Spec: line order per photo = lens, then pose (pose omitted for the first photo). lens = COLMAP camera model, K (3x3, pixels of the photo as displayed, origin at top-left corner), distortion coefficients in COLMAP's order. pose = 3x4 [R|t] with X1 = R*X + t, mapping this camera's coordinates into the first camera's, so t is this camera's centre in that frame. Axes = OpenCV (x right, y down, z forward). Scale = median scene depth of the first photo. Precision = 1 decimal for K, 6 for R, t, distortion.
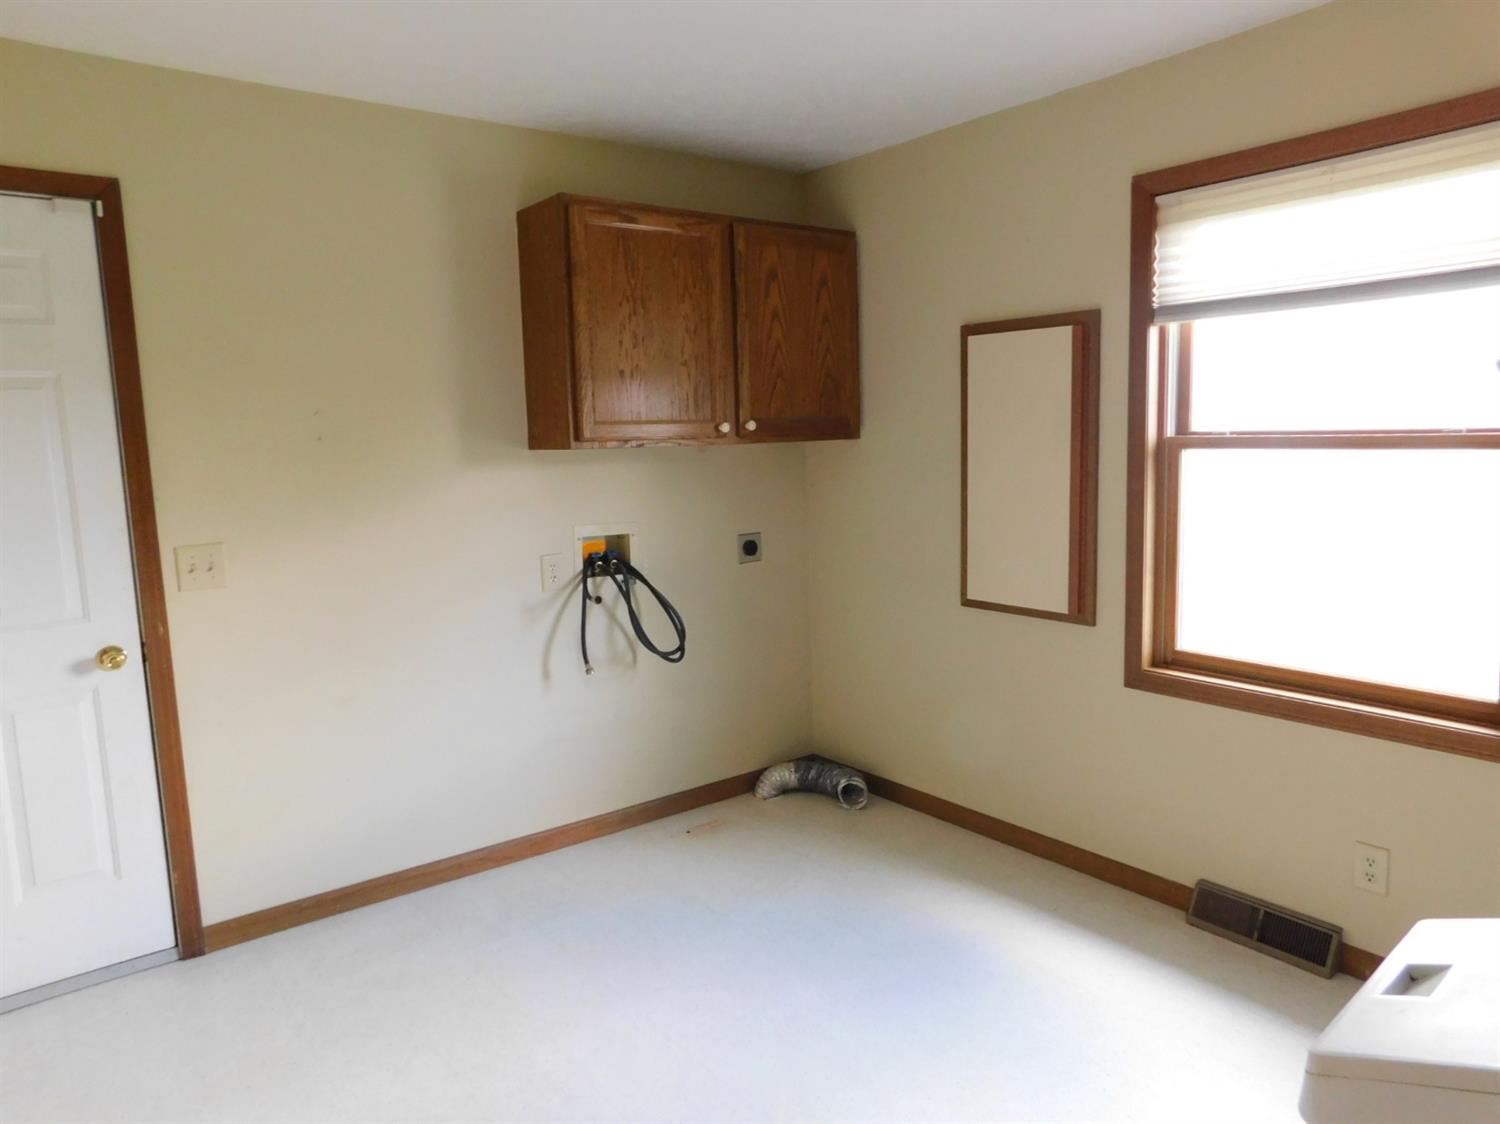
lens RADIAL K [[994.9, 0, 750.0], [0, 994.9, 562.0], [0, 0, 1]] dist [-0.067860, 0.056964]
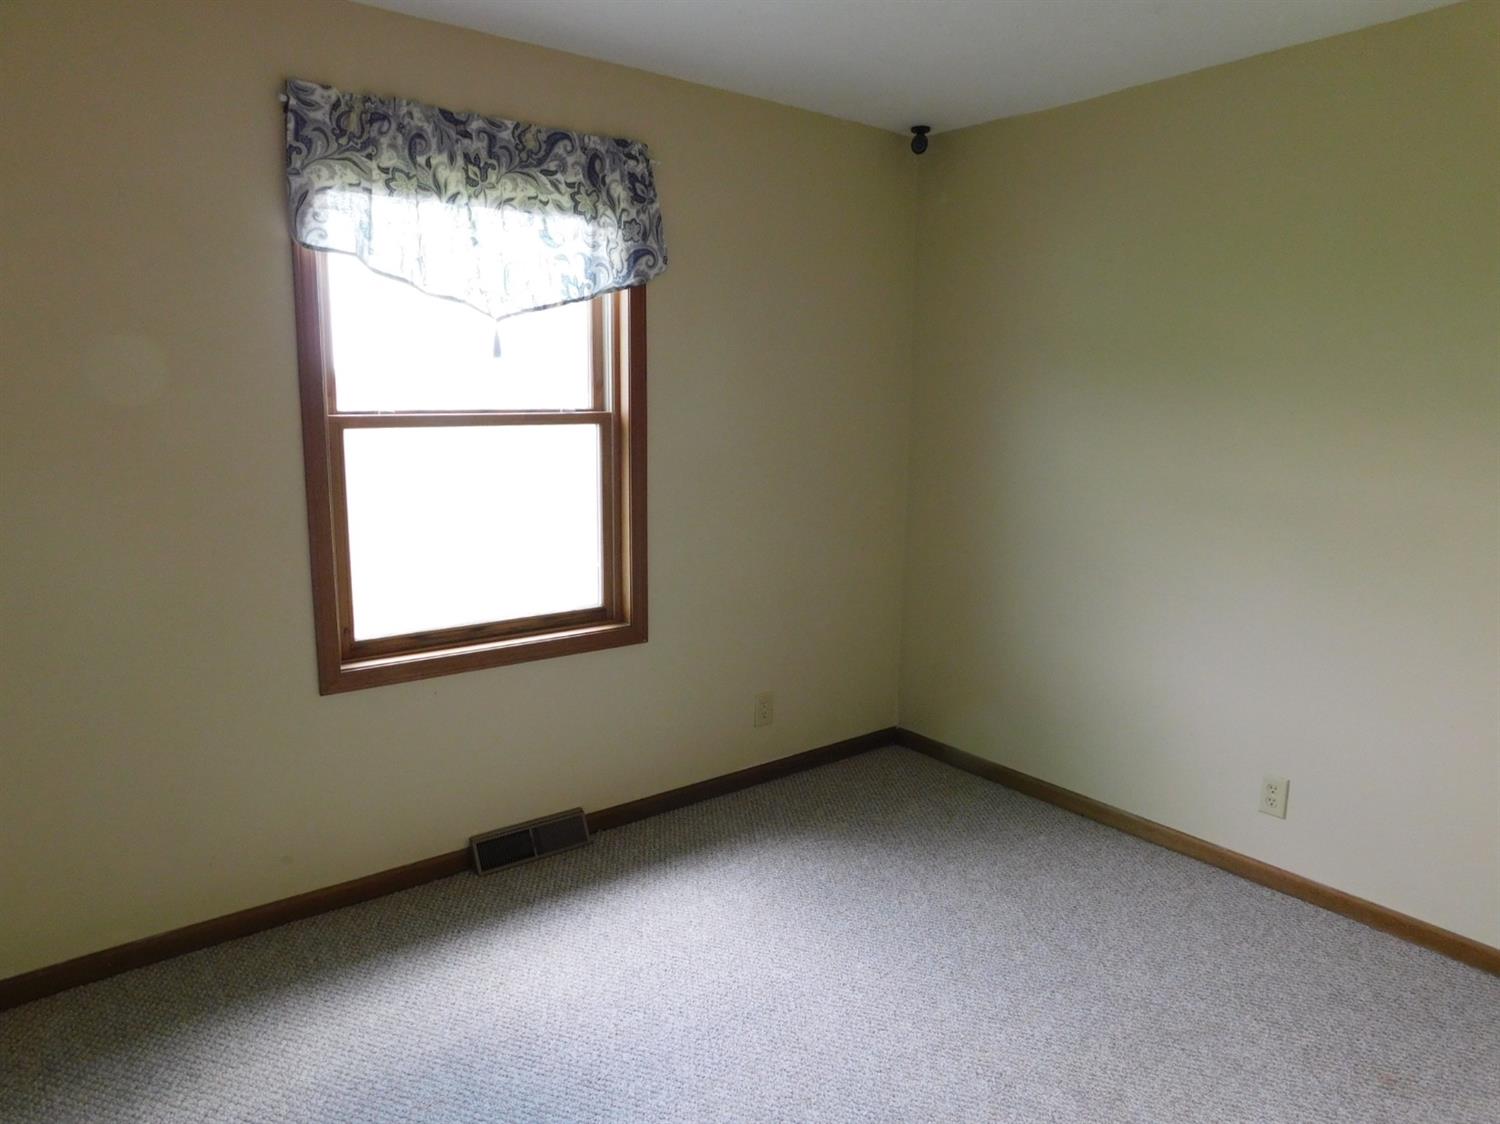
lens RADIAL K [[994.9, 0, 750.0], [0, 994.9, 562.0], [0, 0, 1]] dist [-0.067860, 0.056964]
pose [[0.011335, -0.150331, 0.988571, -0.505916], [0.118530, 0.981866, 0.147953, -0.082945], [-0.992886, 0.115498, 0.028948, 0.594614]]
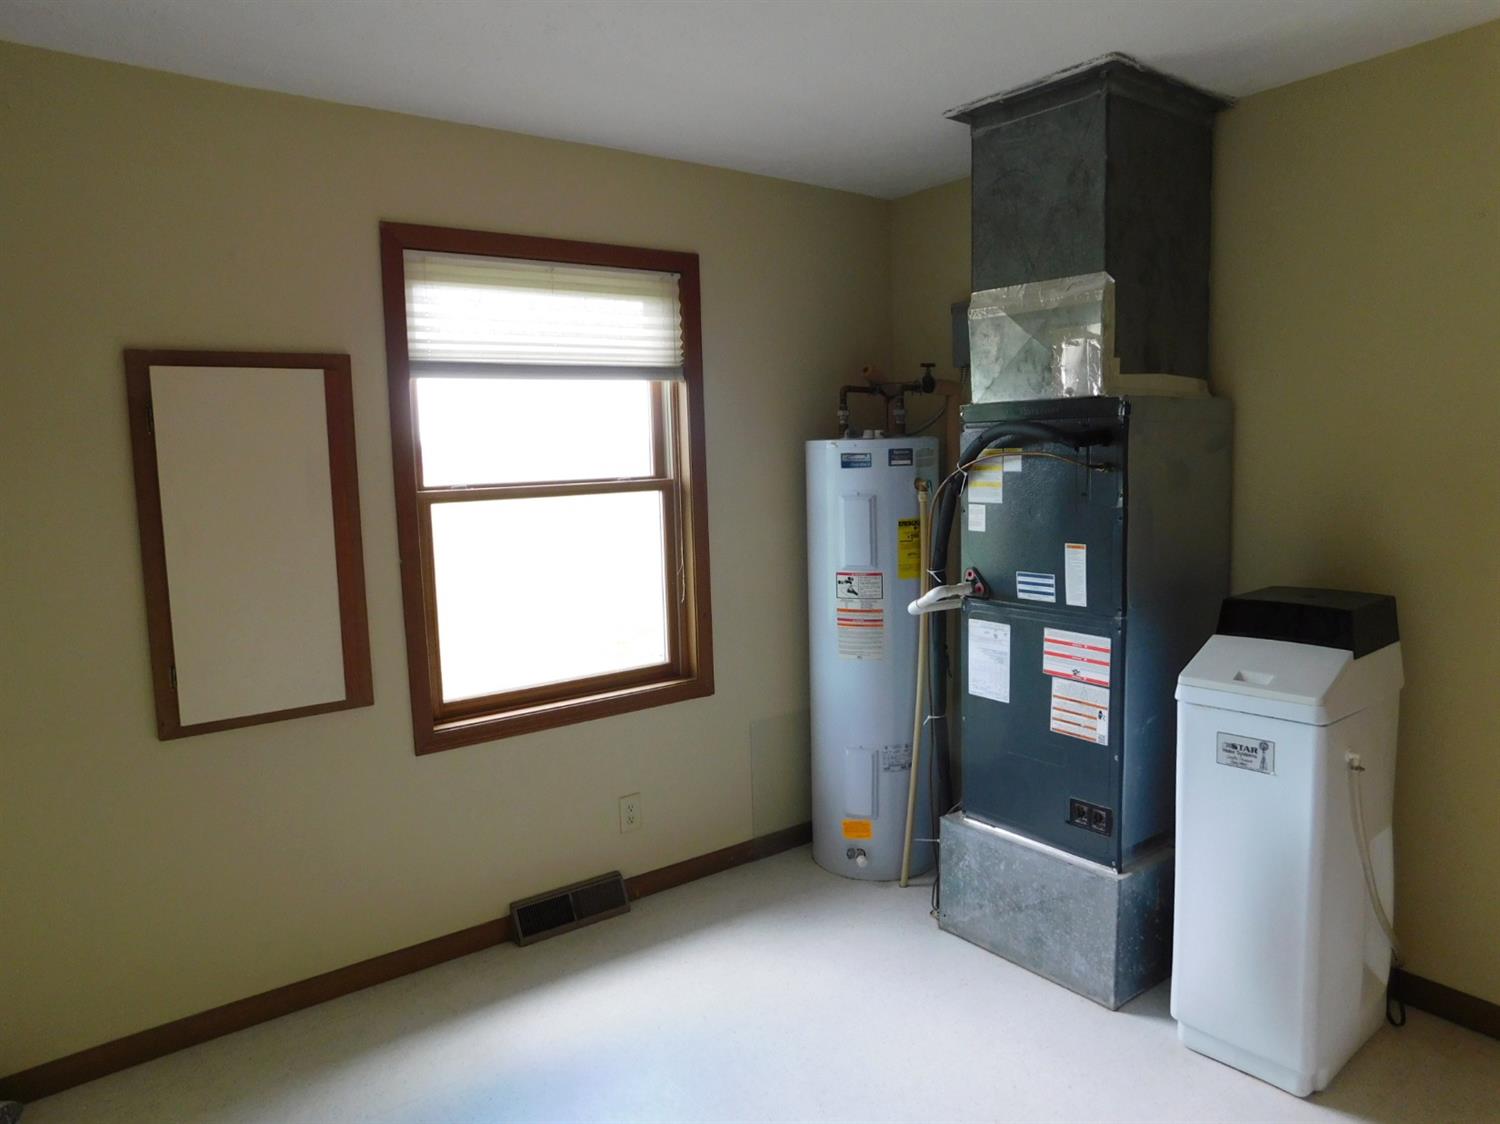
lens RADIAL K [[994.9, 0, 750.0], [0, 994.9, 562.0], [0, 0, 1]] dist [-0.067860, 0.056964]
pose [[0.006163, -0.089031, 0.996010, -0.568339], [0.158886, 0.983463, 0.086926, -0.091883], [-0.987278, 0.157716, 0.020207, 0.661860]]
